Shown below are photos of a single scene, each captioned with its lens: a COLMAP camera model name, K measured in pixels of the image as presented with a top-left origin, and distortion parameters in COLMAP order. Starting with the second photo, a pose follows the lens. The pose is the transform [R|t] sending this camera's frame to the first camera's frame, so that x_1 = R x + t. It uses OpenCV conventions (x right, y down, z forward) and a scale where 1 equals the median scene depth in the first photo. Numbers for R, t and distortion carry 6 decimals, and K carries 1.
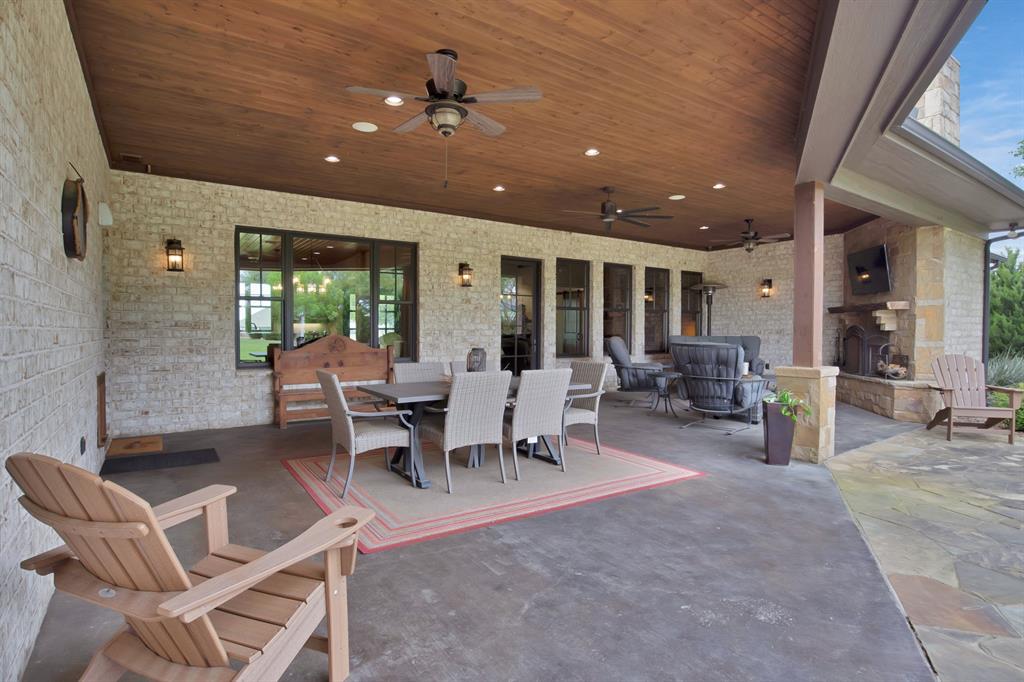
lens RADIAL K [[529.3, 0, 517.7], [0, 529.3, 333.7], [0, 0, 1]] dist [-0.034061, 0.006442]
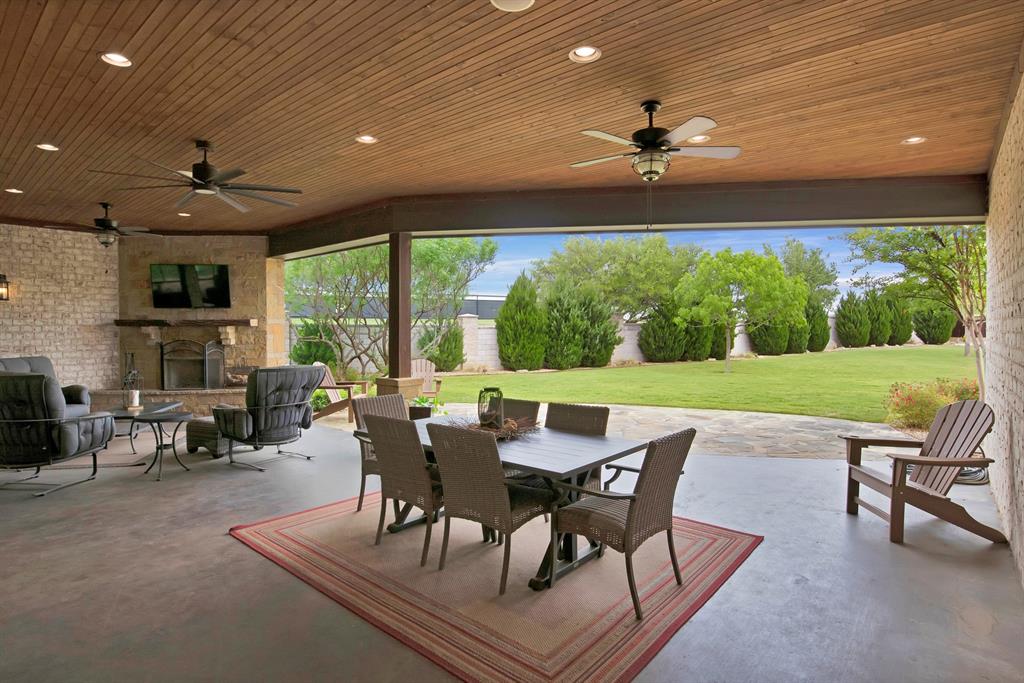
lens RADIAL K [[529.3, 0, 517.7], [0, 529.3, 334.2], [0, 0, 1]] dist [-0.034061, 0.006442]
pose [[-0.265349, -0.012249, 0.964075, -0.543931], [0.008635, 0.999849, 0.015080, -0.042393], [-0.964114, 0.012326, -0.265203, 0.762768]]
